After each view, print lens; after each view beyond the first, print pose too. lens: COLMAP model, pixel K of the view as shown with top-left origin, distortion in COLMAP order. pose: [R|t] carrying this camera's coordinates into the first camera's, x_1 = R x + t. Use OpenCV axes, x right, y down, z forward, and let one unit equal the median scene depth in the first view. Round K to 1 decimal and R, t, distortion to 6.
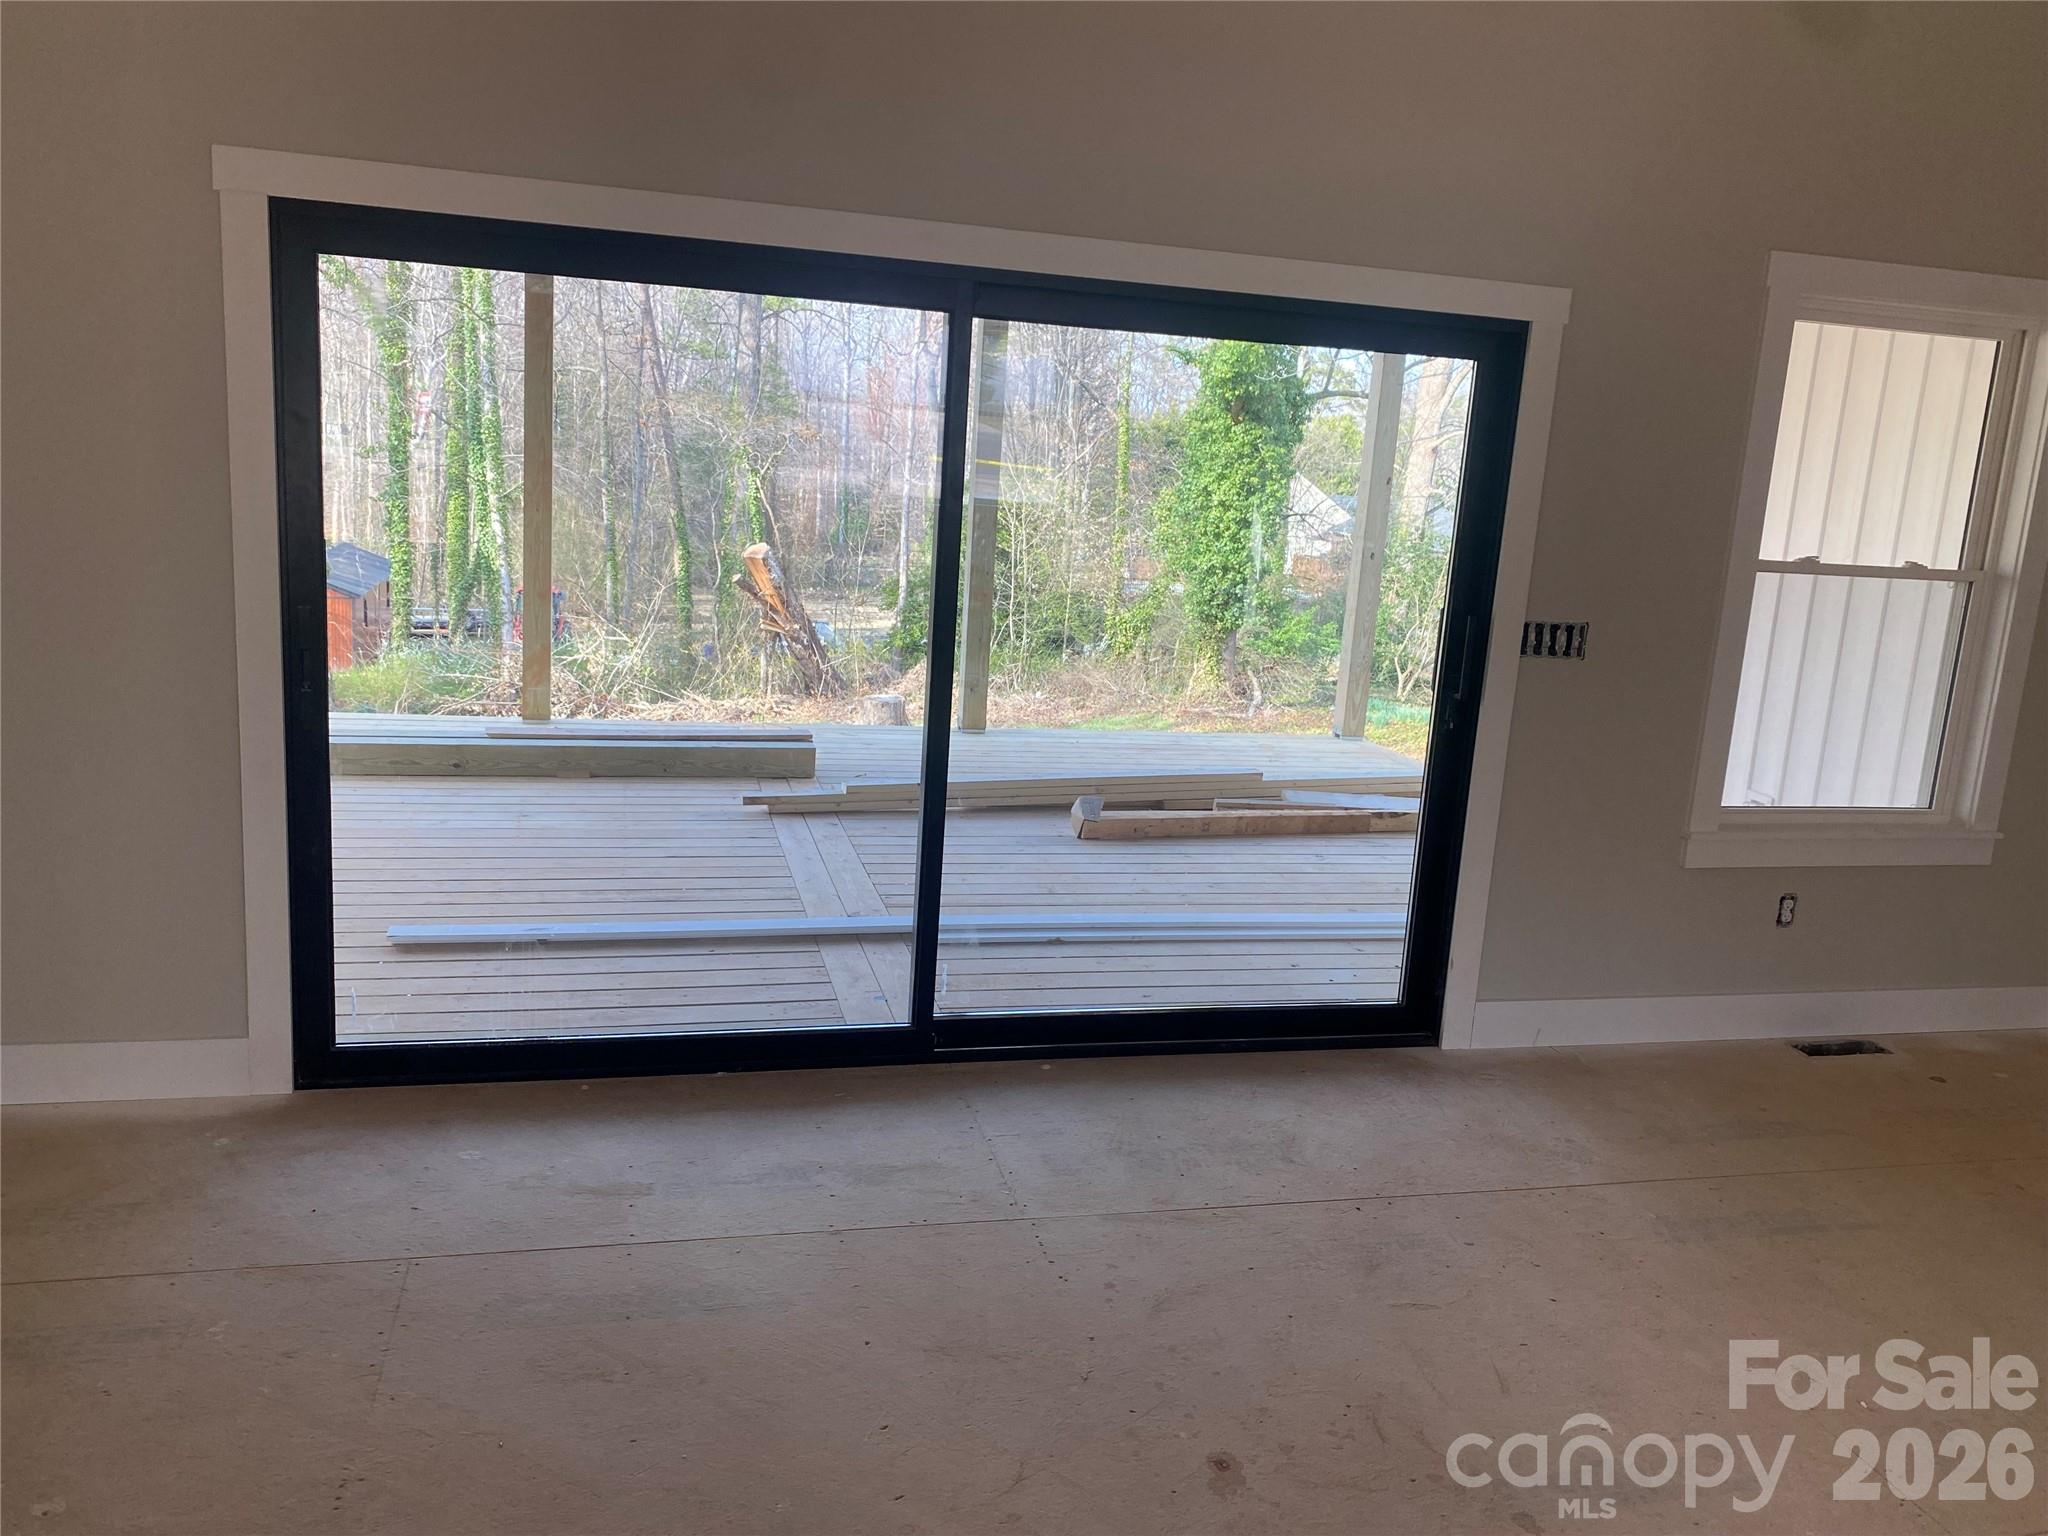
lens RADIAL K [[1600.9, 0, 1027.0], [0, 1600.9, 751.8], [0, 0, 1]] dist [0.049844, -0.059881]
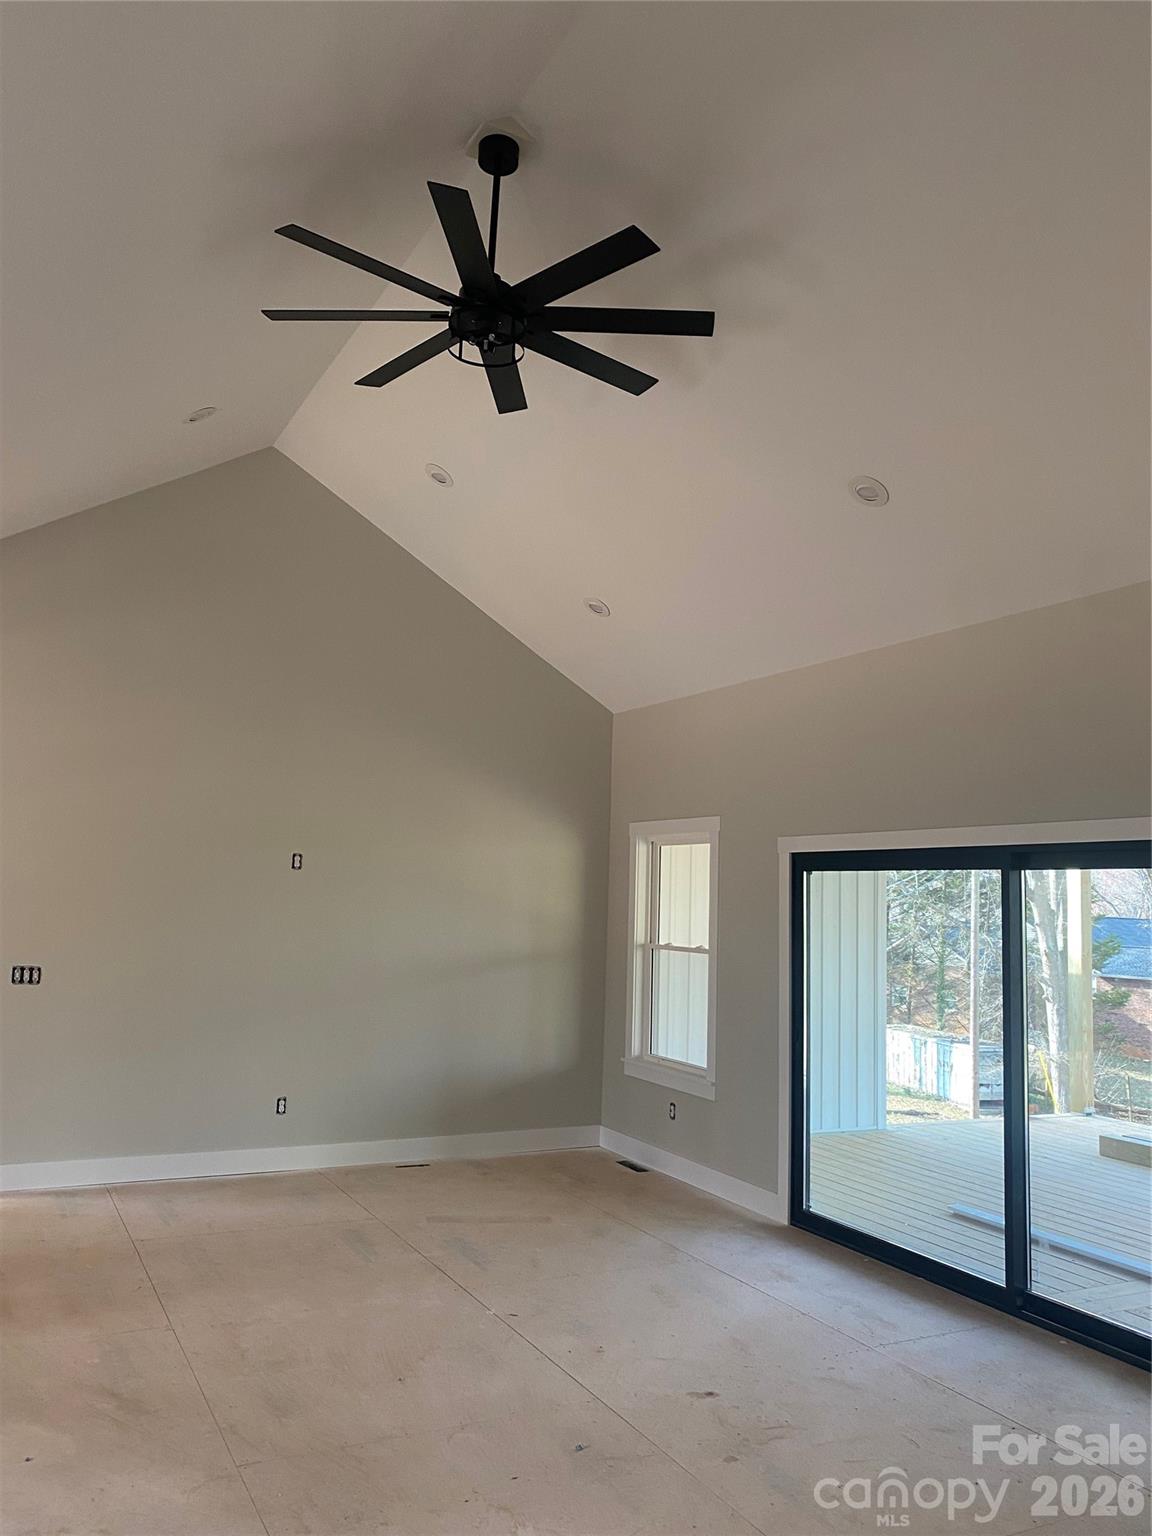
lens RADIAL K [[1200.7, 0, 573.6], [0, 1200.7, 769.8], [0, 0, 1]] dist [0.049844, -0.059881]
pose [[0.210648, -0.173061, -0.962121, 1.285170], [-0.213411, 0.952324, -0.218023, 0.034605], [0.953983, 0.251253, 0.163672, 0.268315]]
